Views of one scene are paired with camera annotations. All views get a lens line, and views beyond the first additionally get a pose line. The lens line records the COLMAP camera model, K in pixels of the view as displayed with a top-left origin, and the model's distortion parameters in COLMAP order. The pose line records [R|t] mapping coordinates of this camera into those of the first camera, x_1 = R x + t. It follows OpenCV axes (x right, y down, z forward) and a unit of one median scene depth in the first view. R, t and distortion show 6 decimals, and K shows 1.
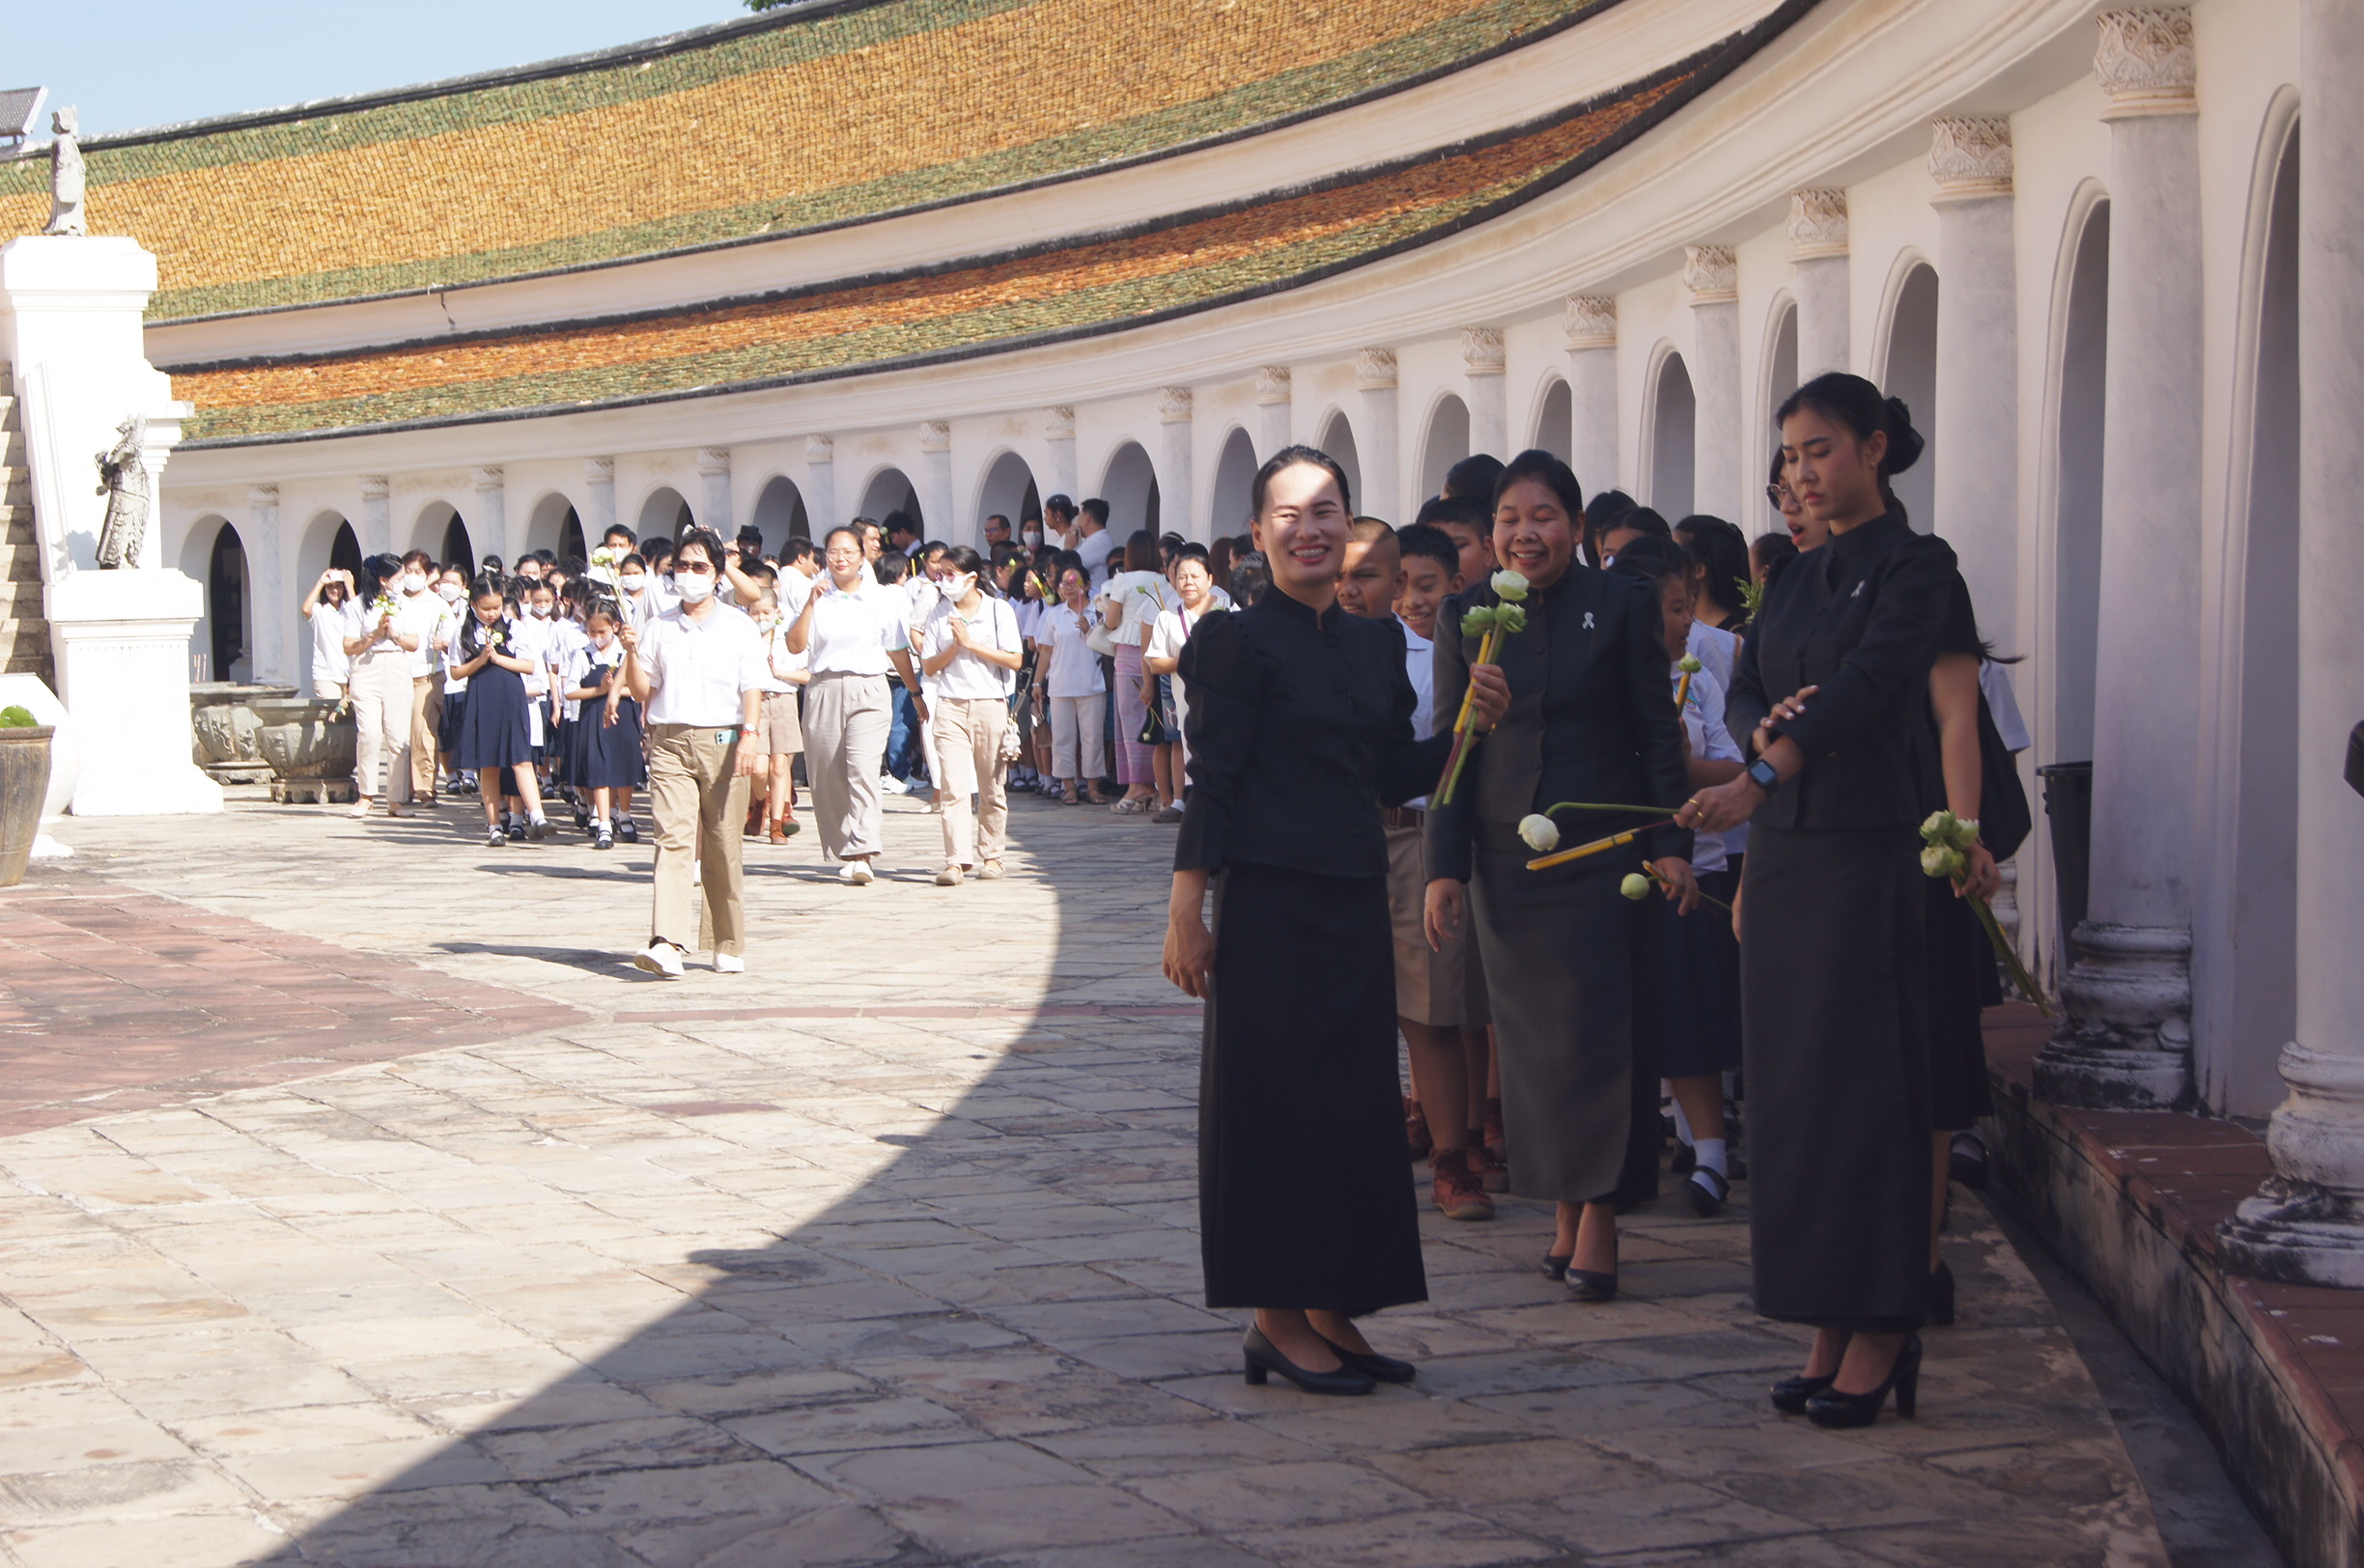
lens RADIAL K [[4609.6, 0, 1182.0], [0, 4609.6, 784.0], [0, 0, 1]] dist [-0.008154, 0.133533]
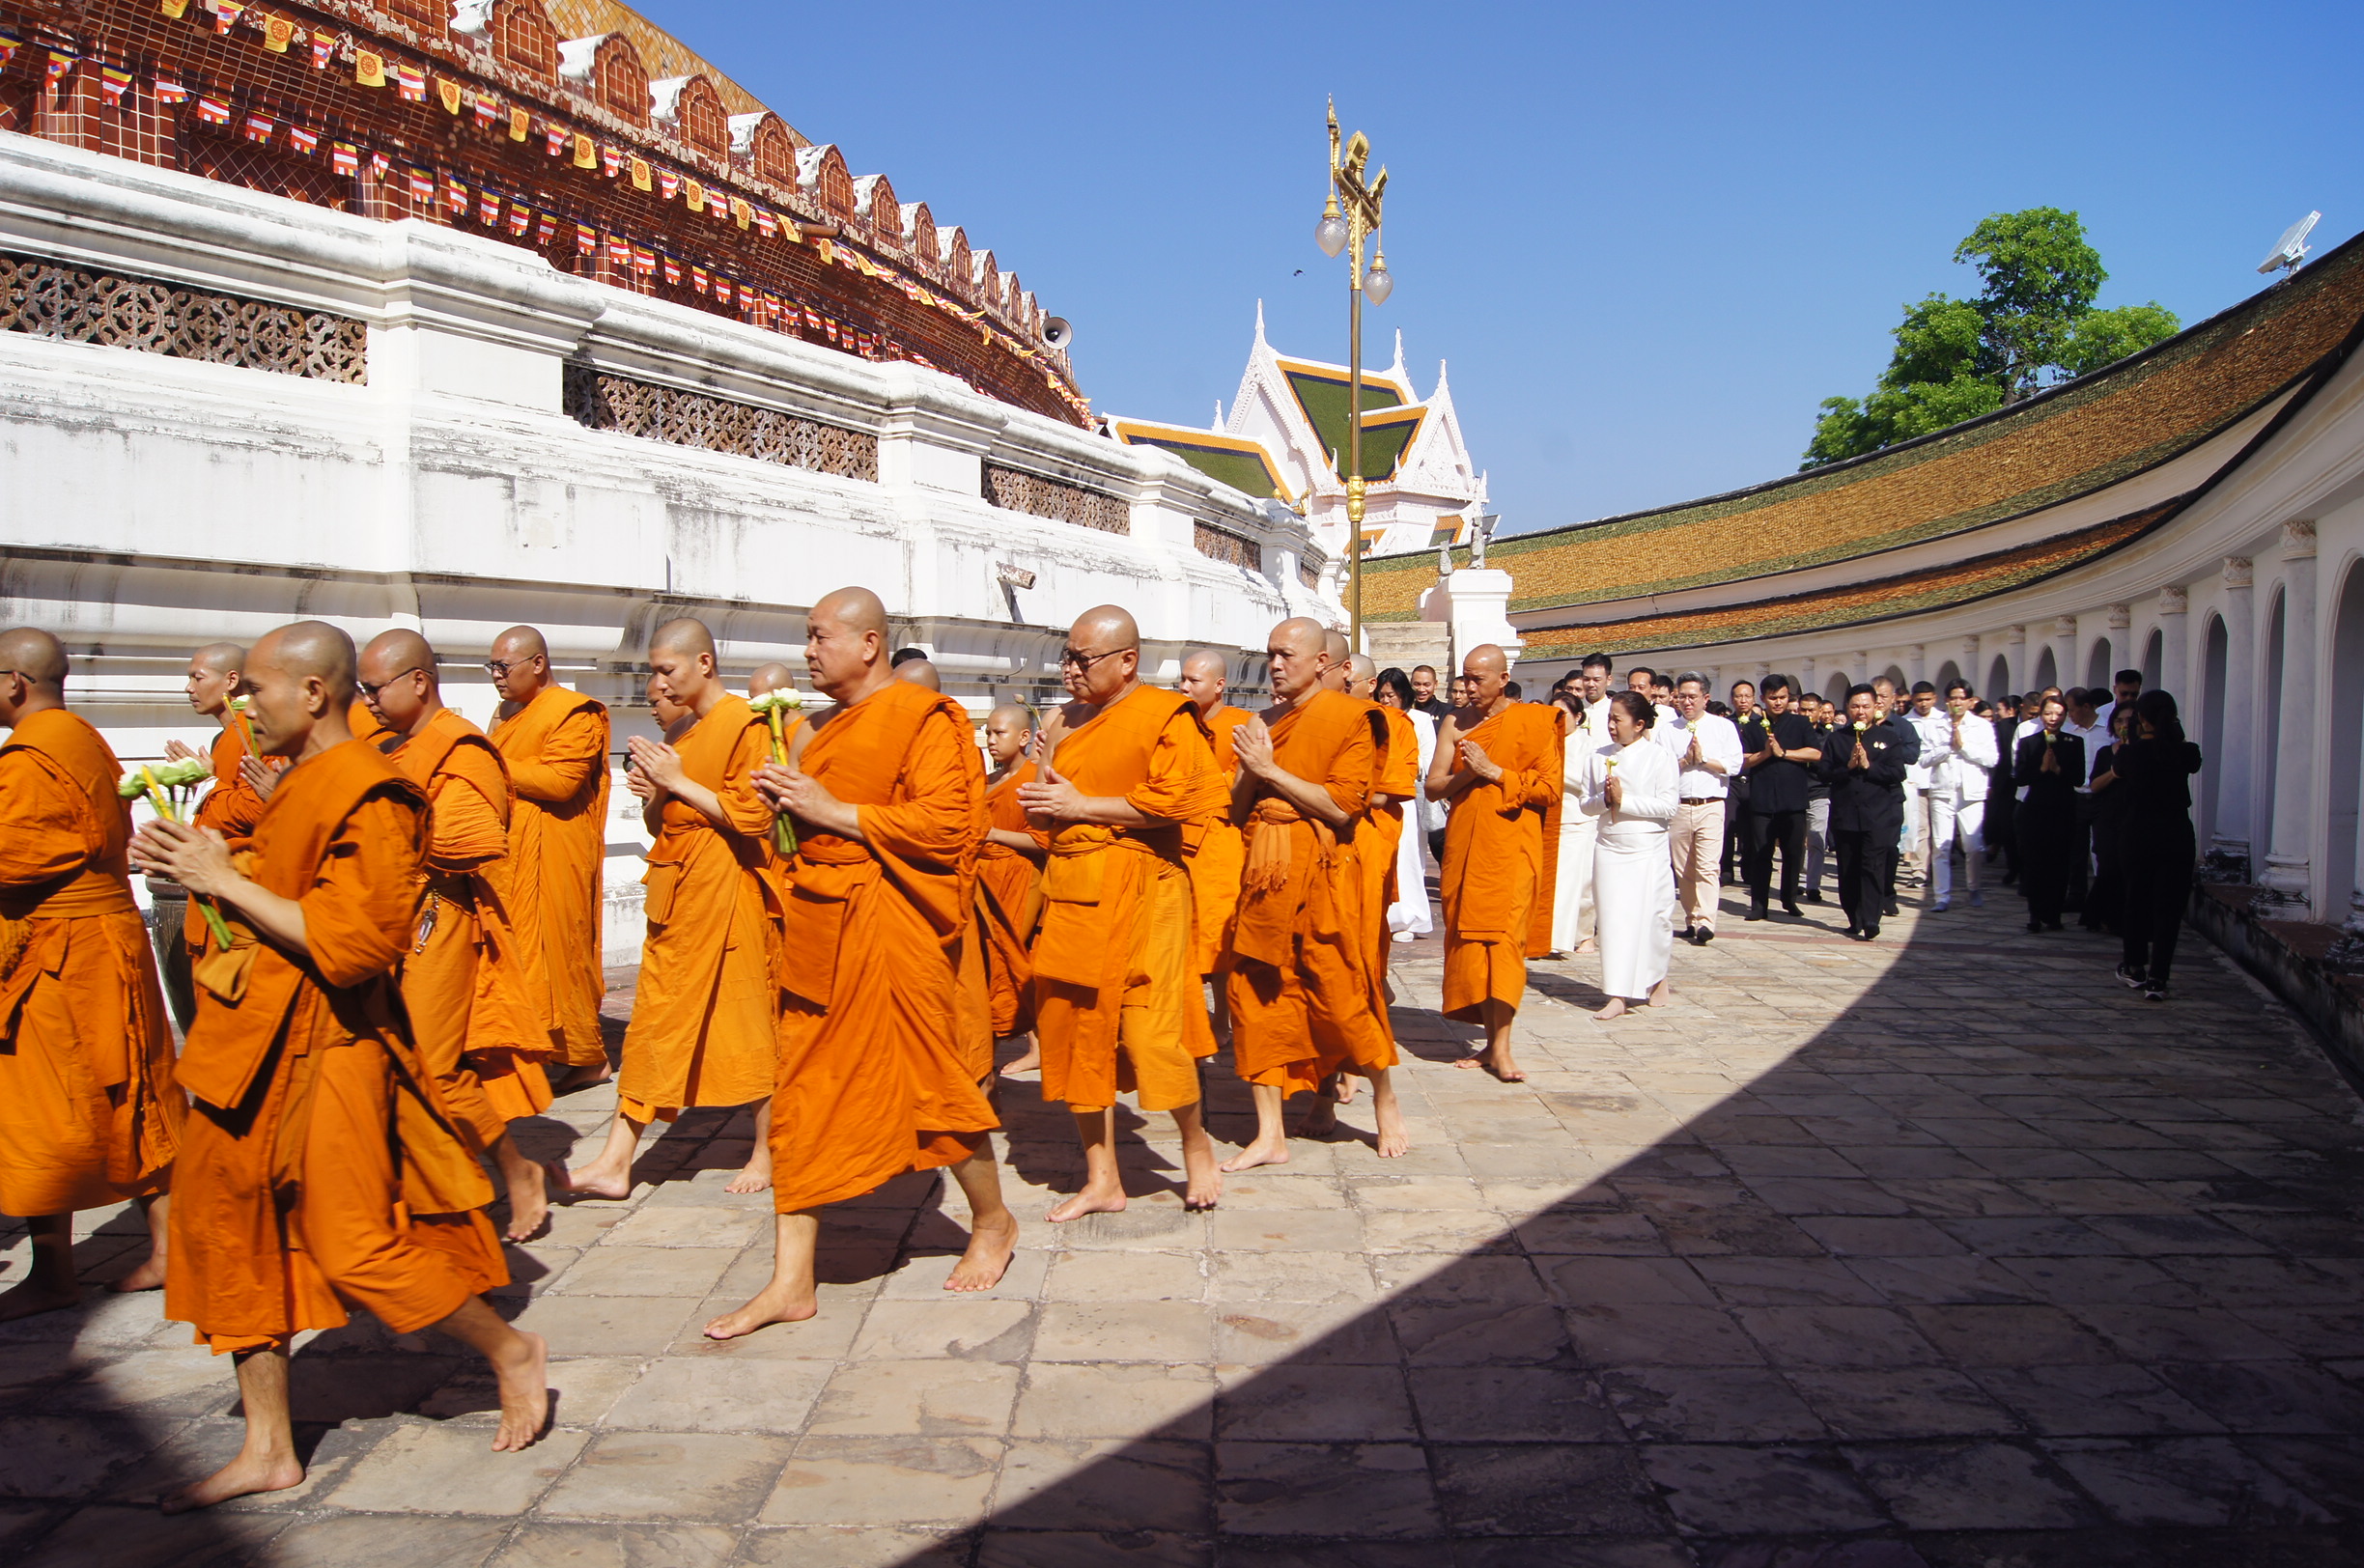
lens RADIAL K [[1819.4, 0, 1191.5], [0, 1819.4, 792.0], [0, 0, 1]] dist [-0.083564, 0.013234]
pose [[0.910245, 0.037502, -0.412368, 0.022395], [-0.038609, 0.999238, 0.005651, -0.005935], [0.412266, 0.010777, 0.911000, 0.137042]]
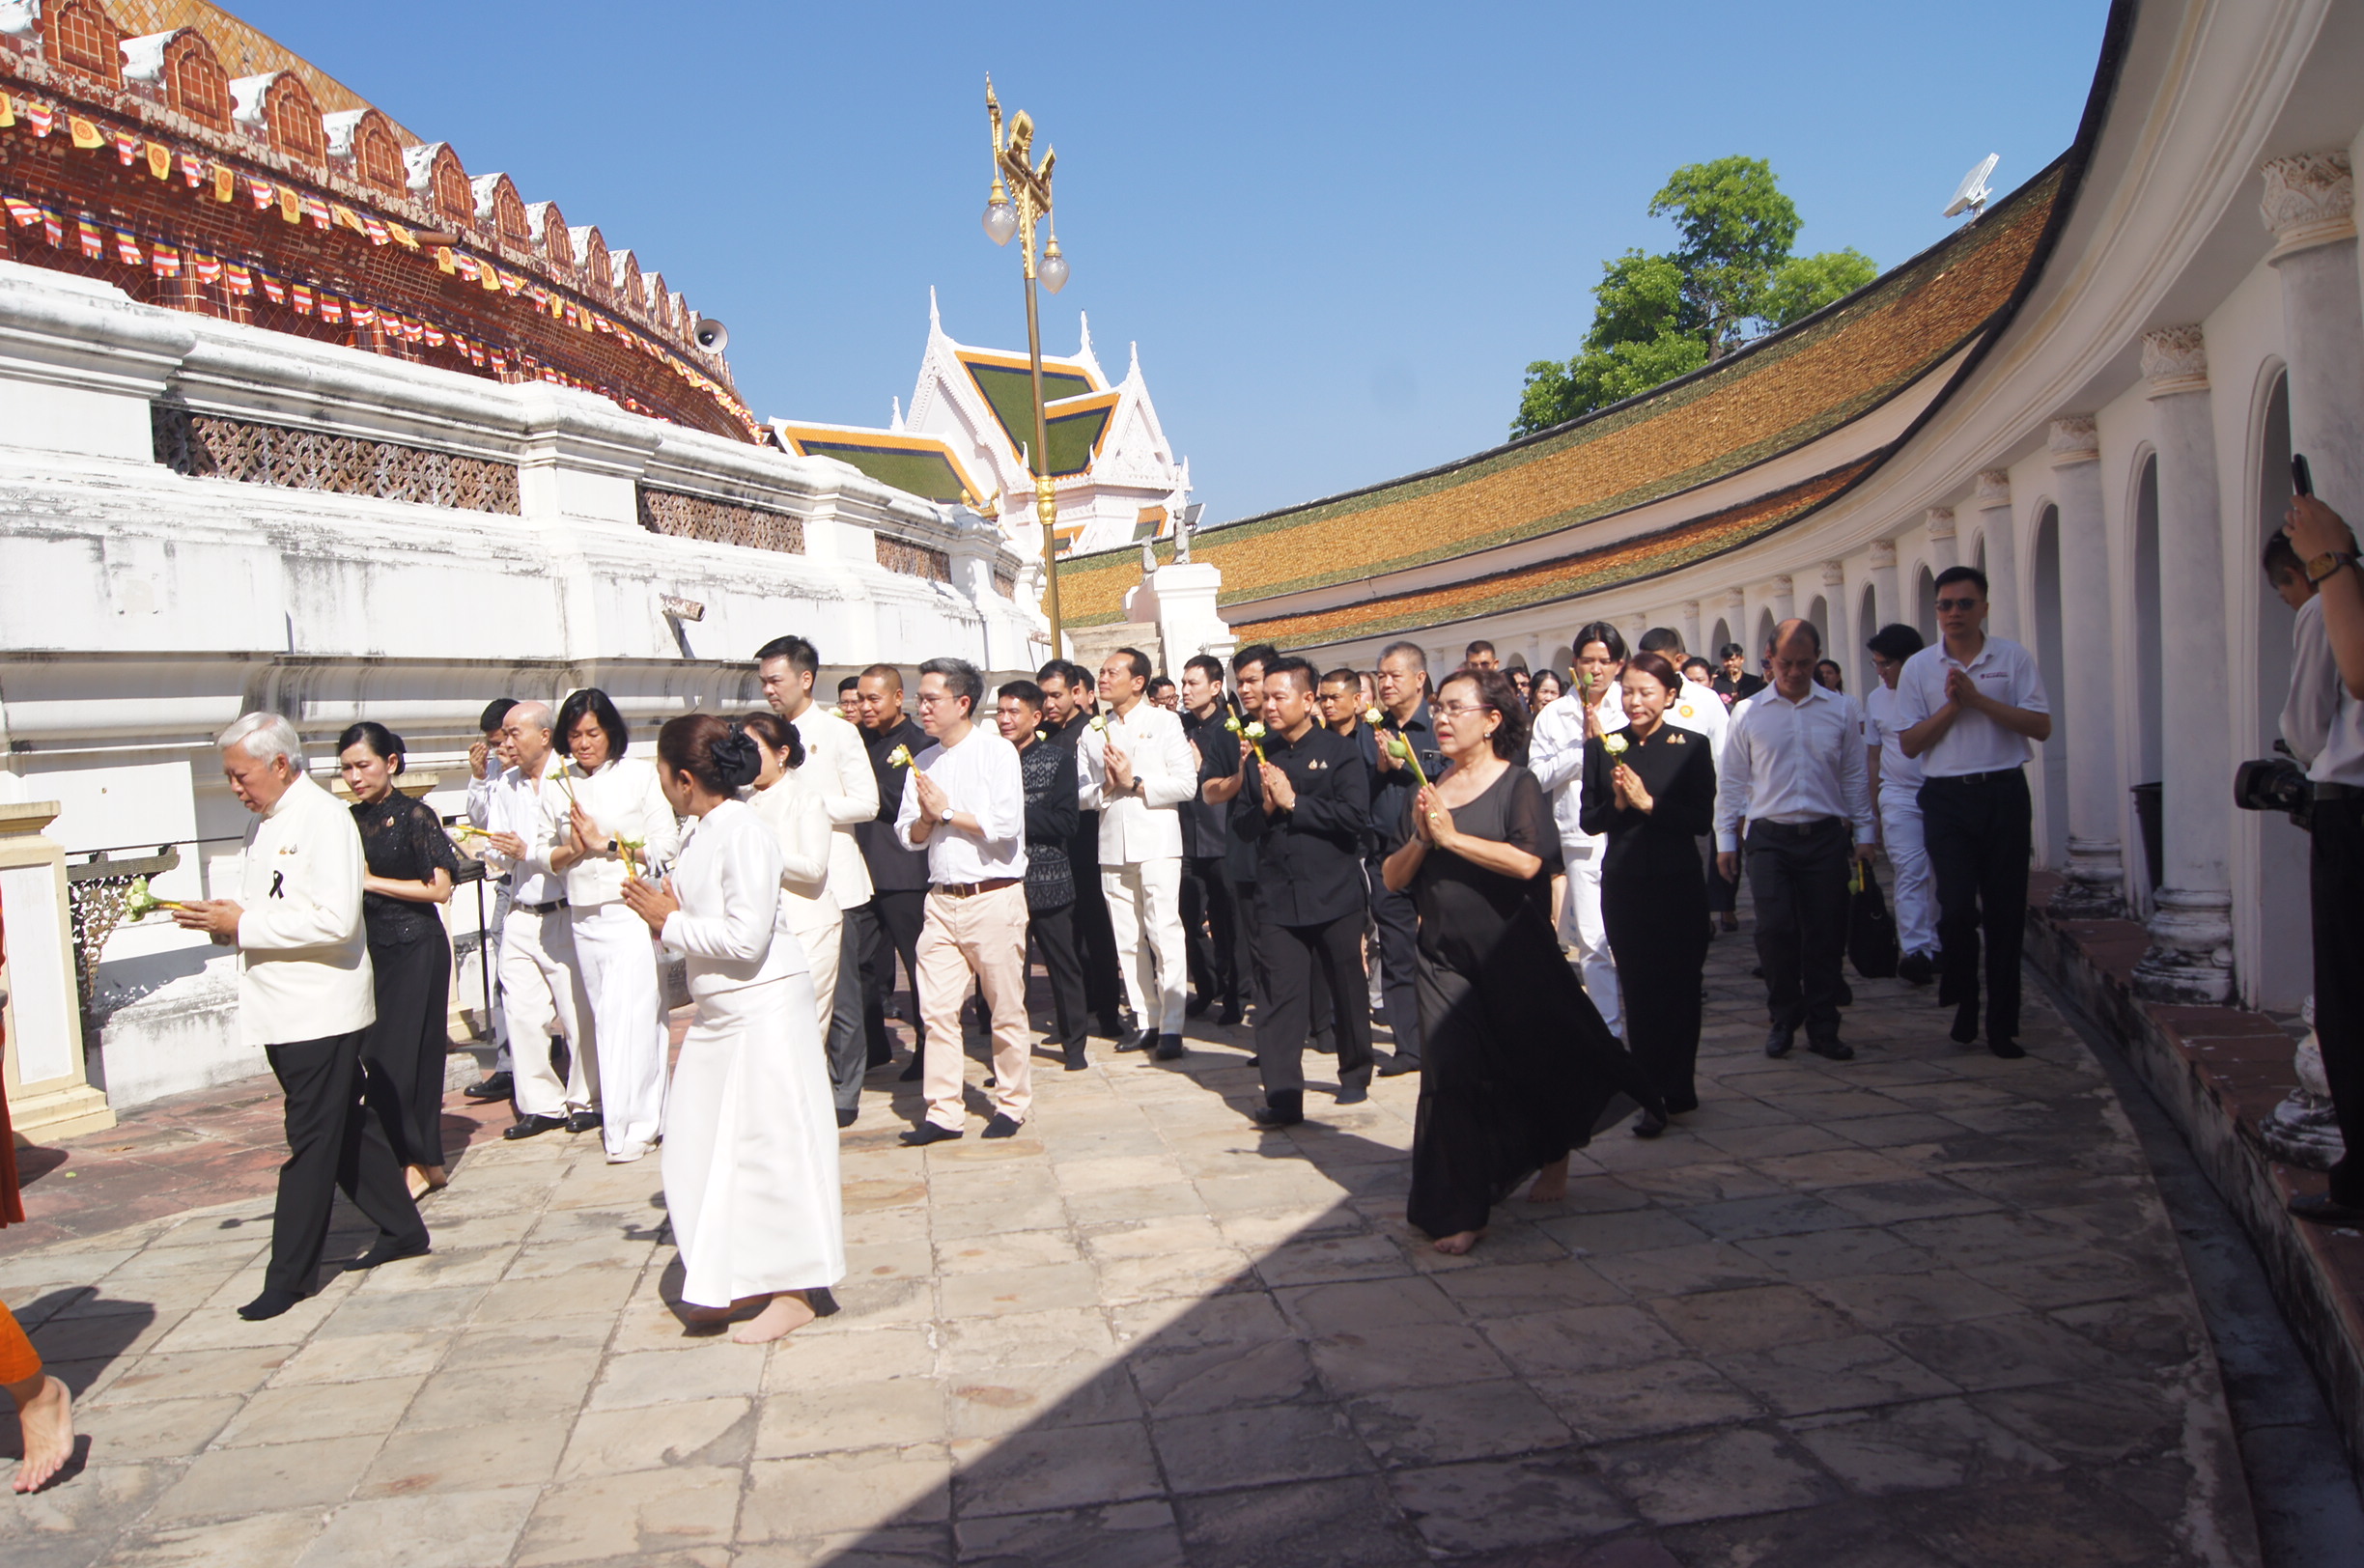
lens RADIAL K [[1959.7, 0, 1189.1], [0, 1959.7, 777.8], [0, 0, 1]] dist [-0.076020, 0.012193]
pose [[0.961066, -0.040035, -0.273405, 0.027568], [0.038677, 0.999198, -0.010358, -0.008212], [0.273600, -0.000619, 0.961843, 0.131223]]
